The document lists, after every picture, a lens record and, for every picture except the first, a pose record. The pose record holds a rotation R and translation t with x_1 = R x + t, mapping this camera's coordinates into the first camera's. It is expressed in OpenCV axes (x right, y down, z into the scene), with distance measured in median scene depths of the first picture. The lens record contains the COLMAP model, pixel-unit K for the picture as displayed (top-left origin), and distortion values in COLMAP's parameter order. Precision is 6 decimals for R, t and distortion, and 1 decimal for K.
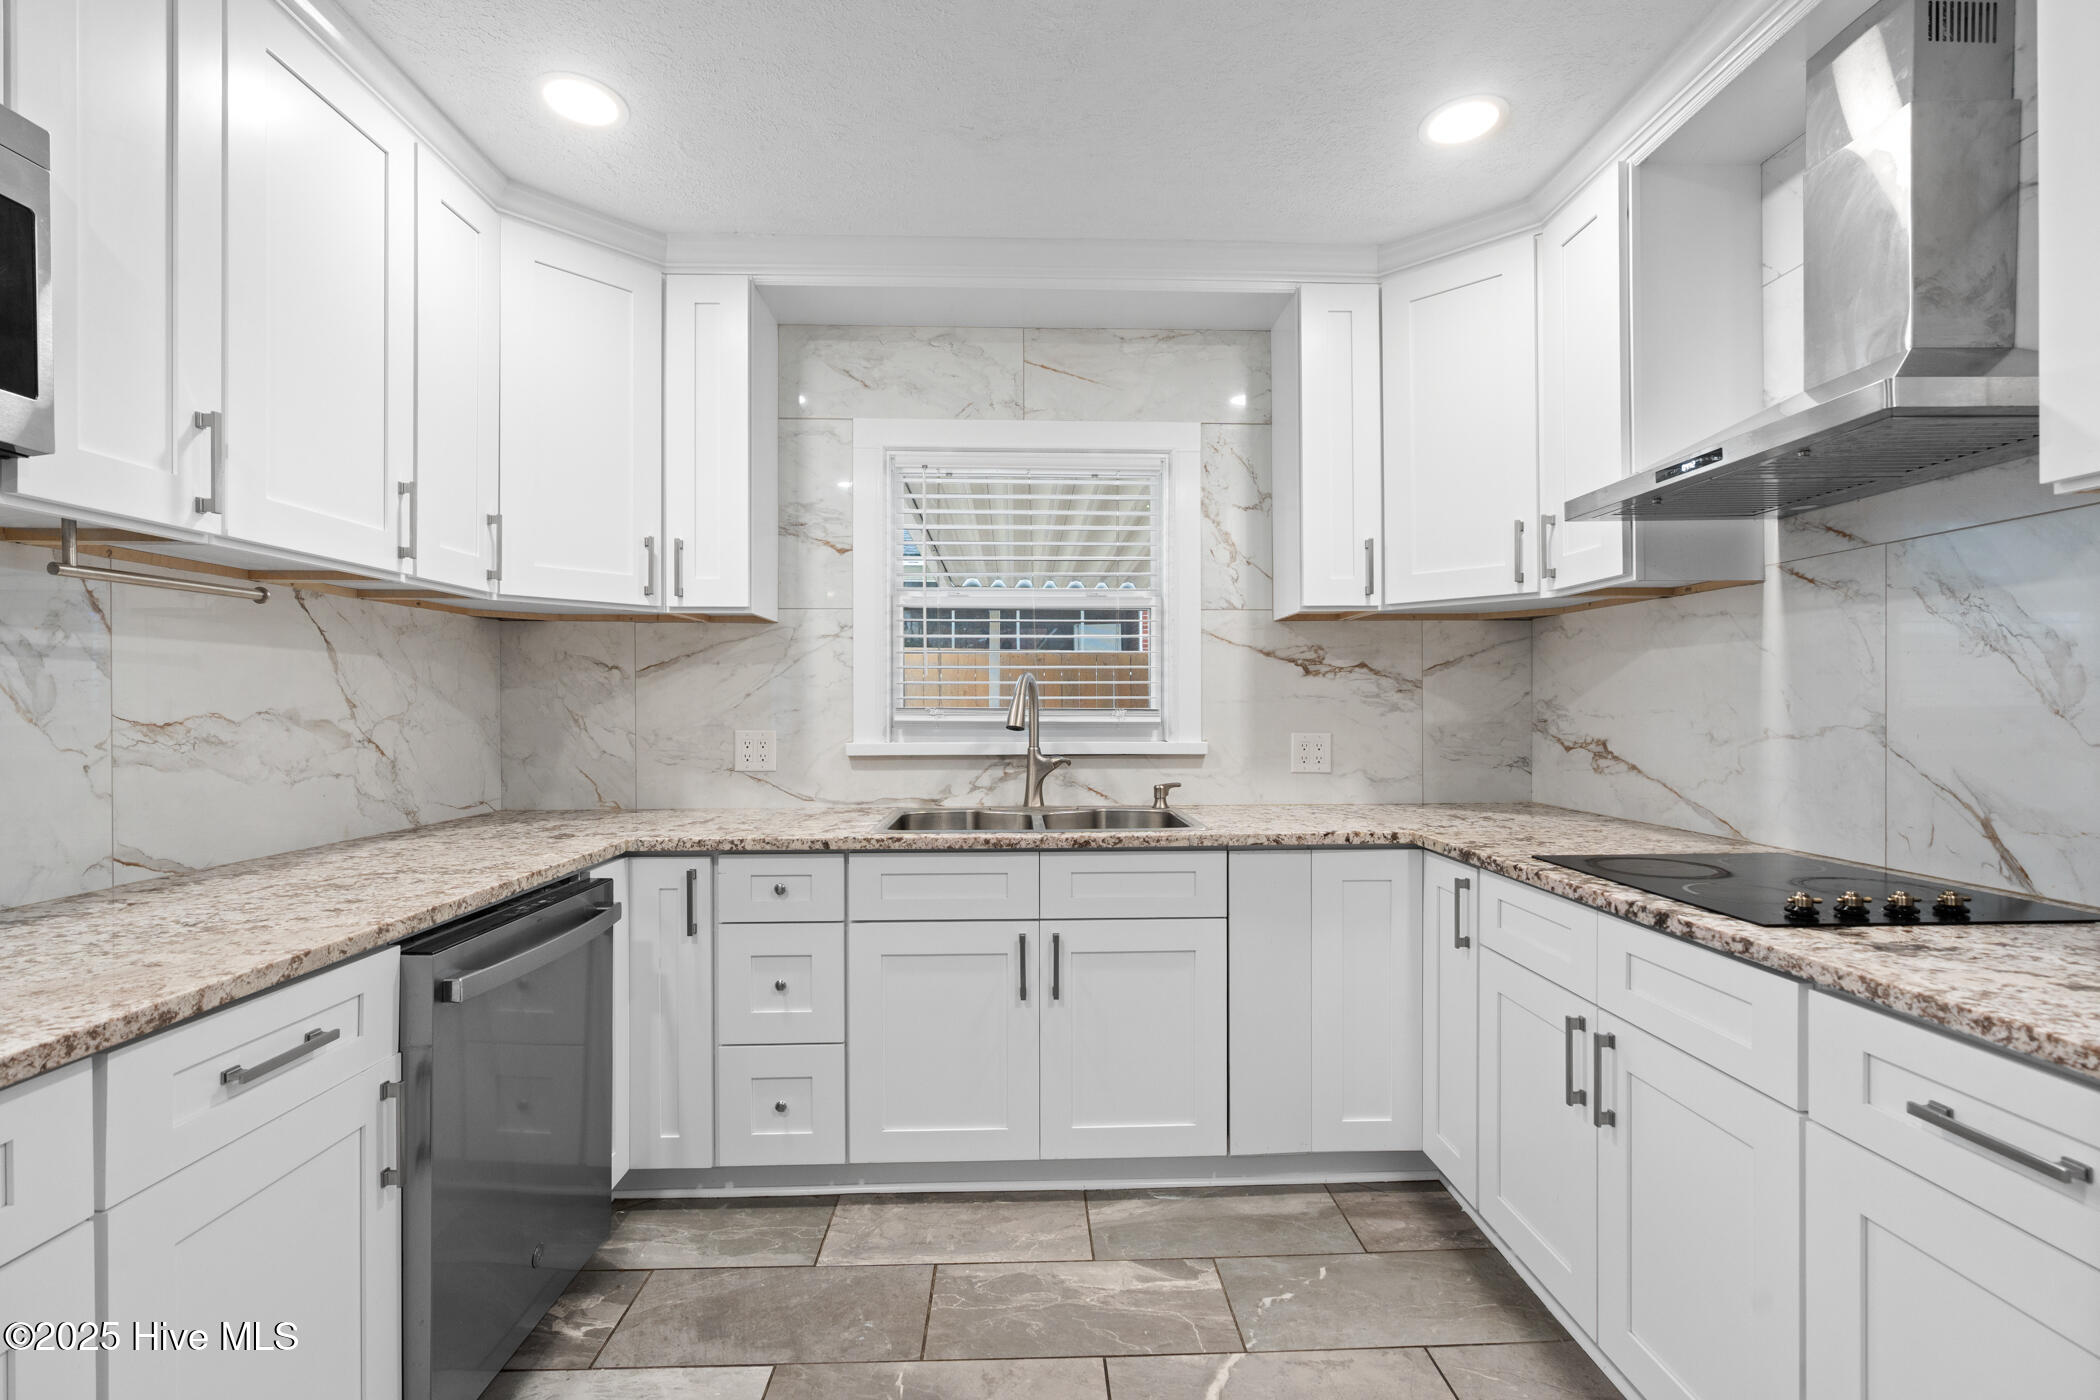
lens RADIAL K [[940.2, 0, 1053.3], [0, 940.2, 711.3], [0, 0, 1]] dist [-0.011409, 0.003788]
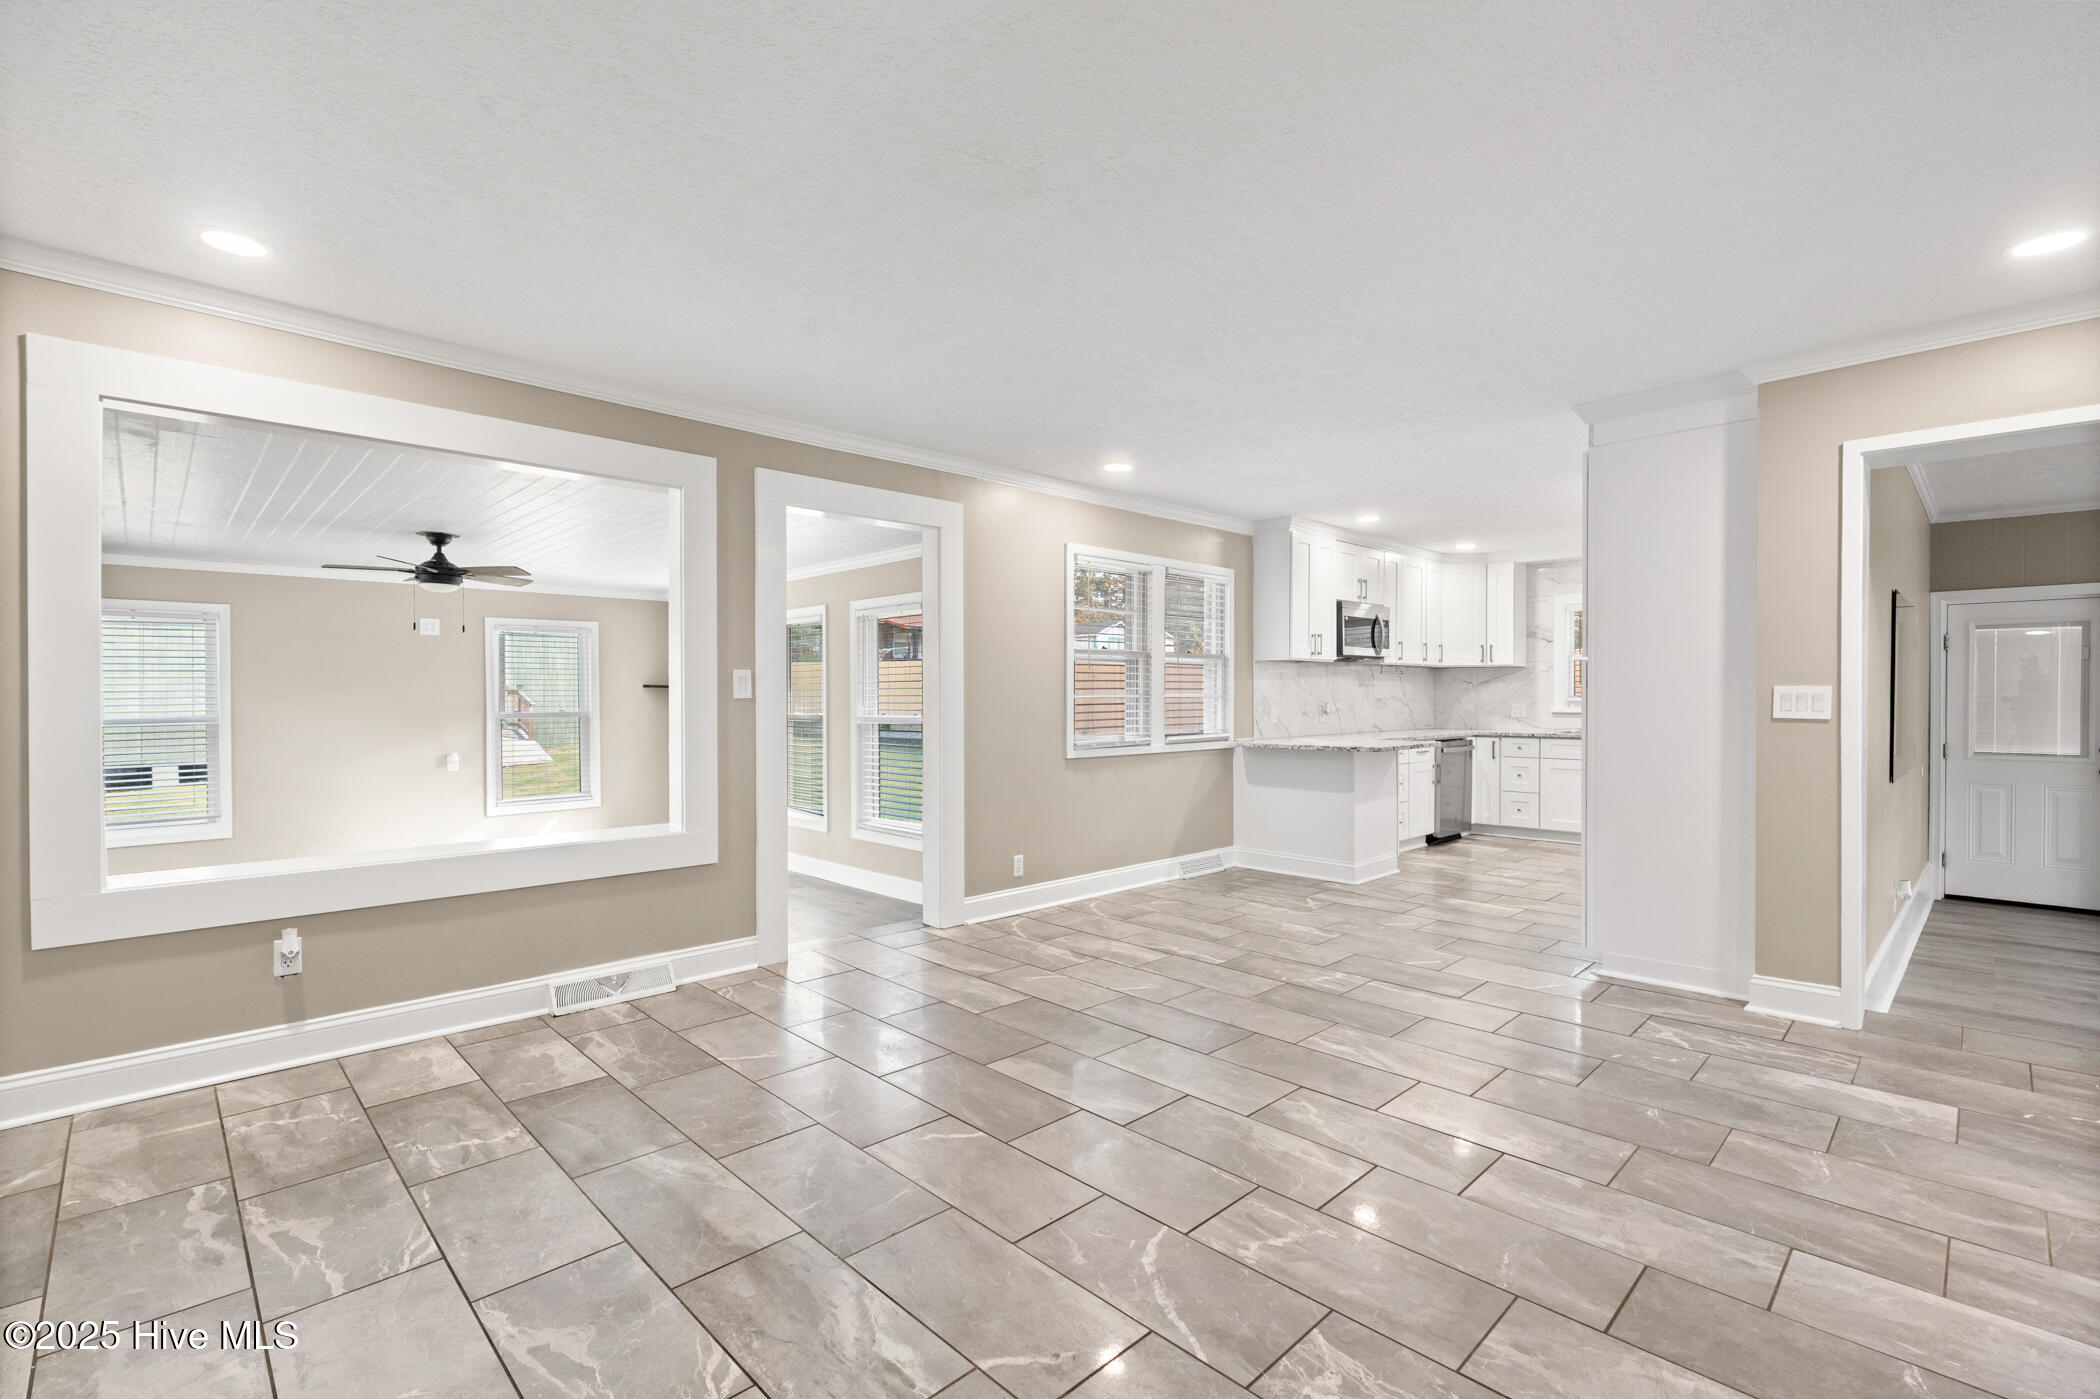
lens RADIAL K [[940.2, 0, 1061.0], [0, 940.2, 701.2], [0, 0, 1]] dist [-0.011409, 0.003788]
pose [[0.679132, 0.004676, -0.734002, 1.105232], [-0.003396, 0.999989, 0.003229, 0.010081], [0.734009, 0.000300, 0.679140, -2.610176]]
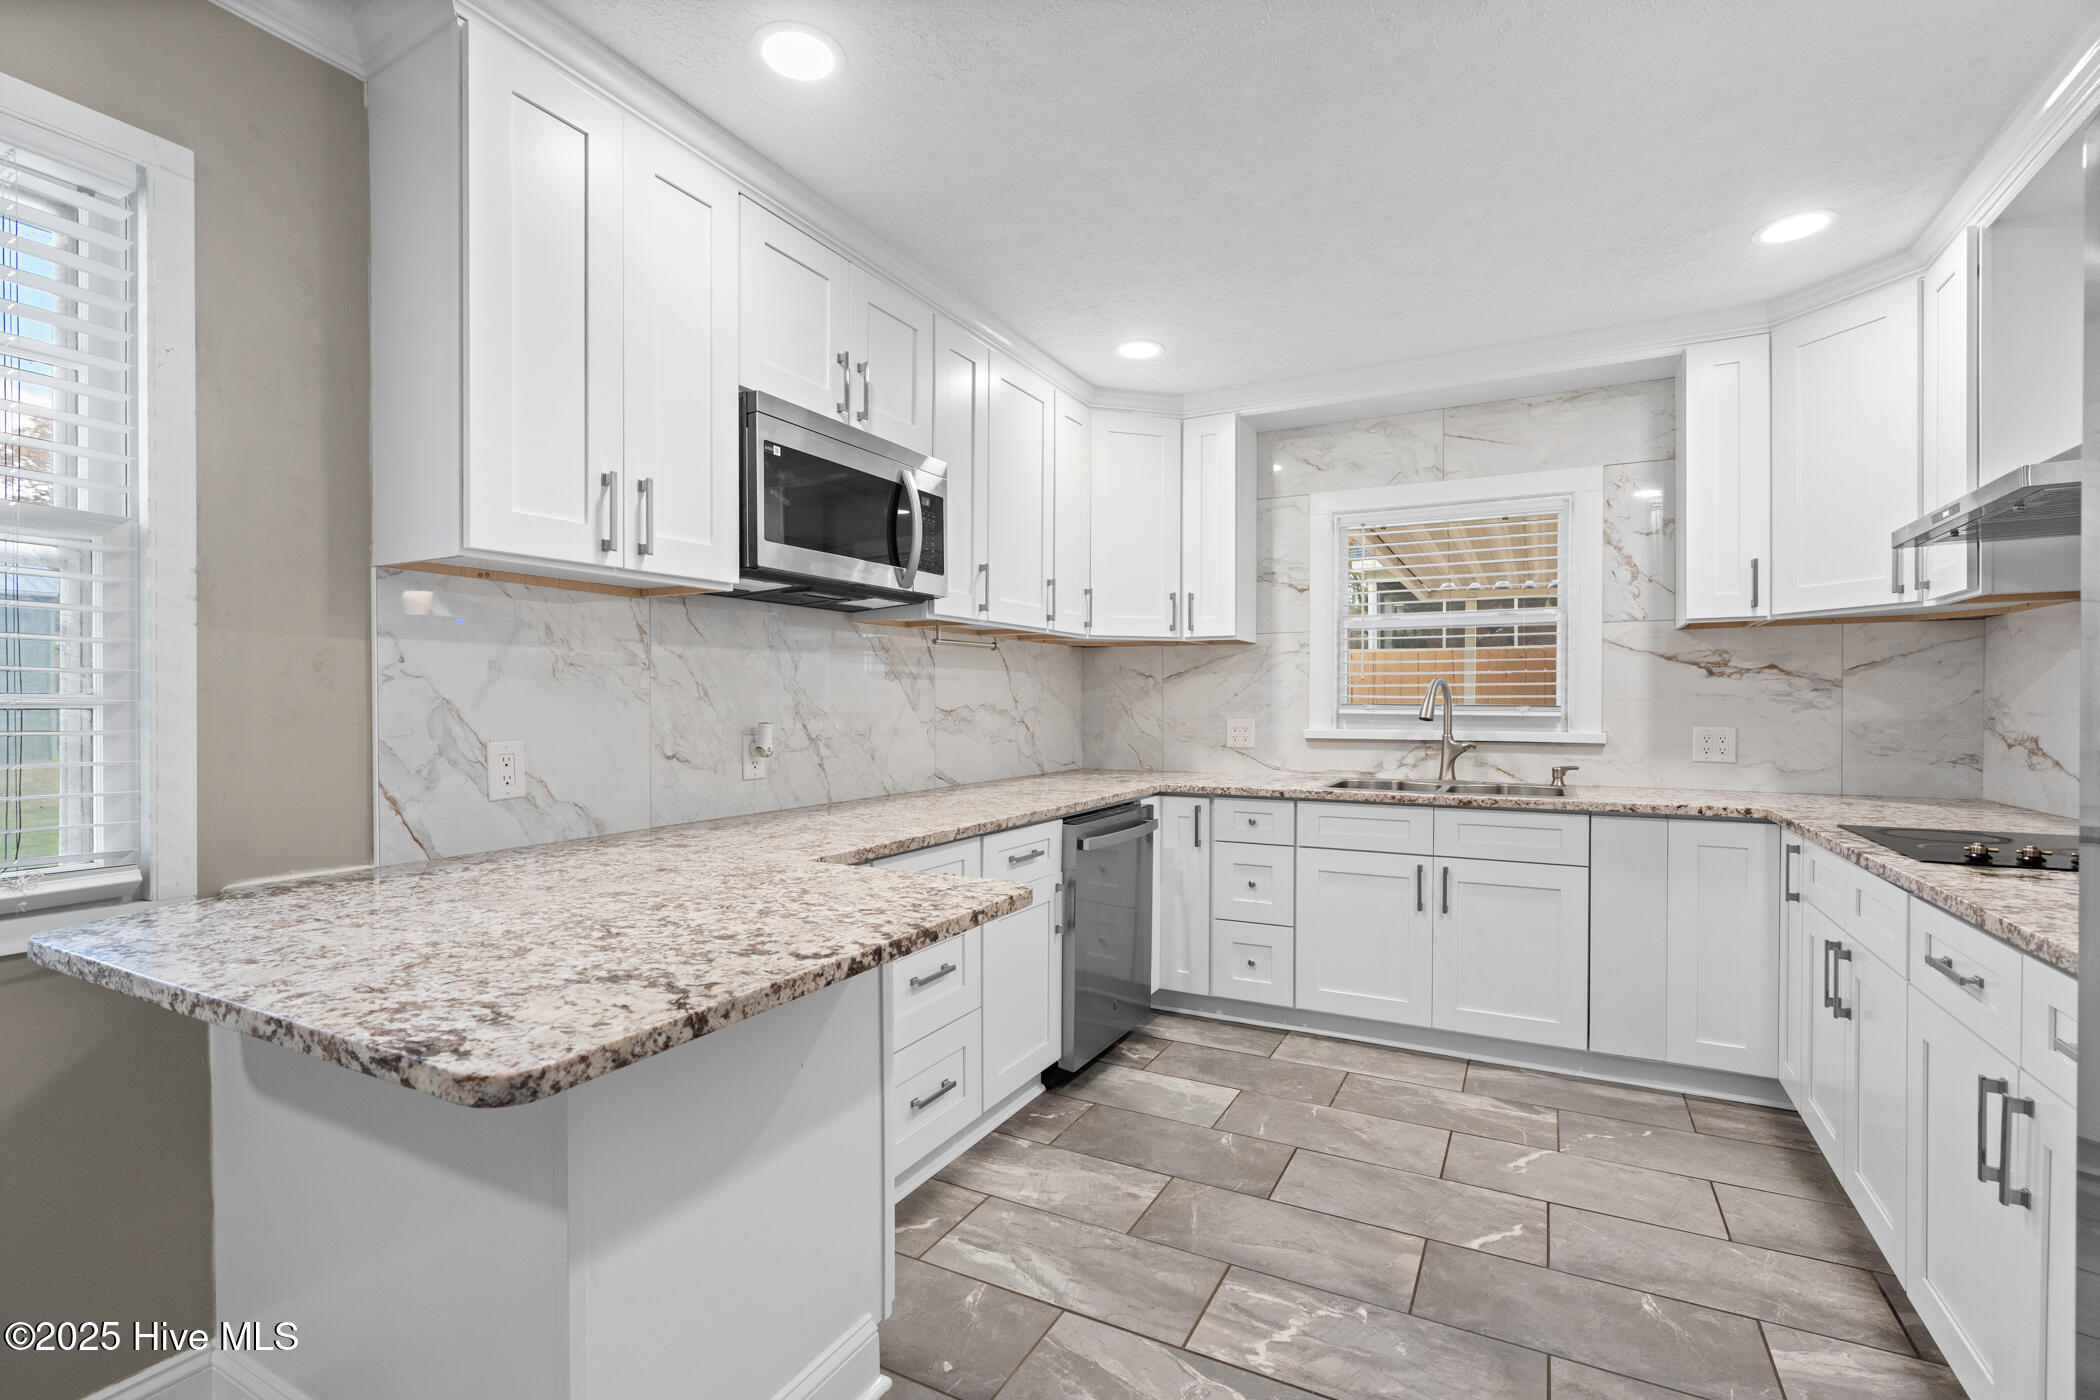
lens RADIAL K [[940.2, 0, 1045.3], [0, 940.2, 712.7], [0, 0, 1]] dist [-0.011409, 0.003788]
pose [[0.864169, 0.007963, -0.503139, 0.187282], [-0.005057, 0.999962, 0.007140, 0.002134], [0.503176, -0.003625, 0.864176, -0.495405]]
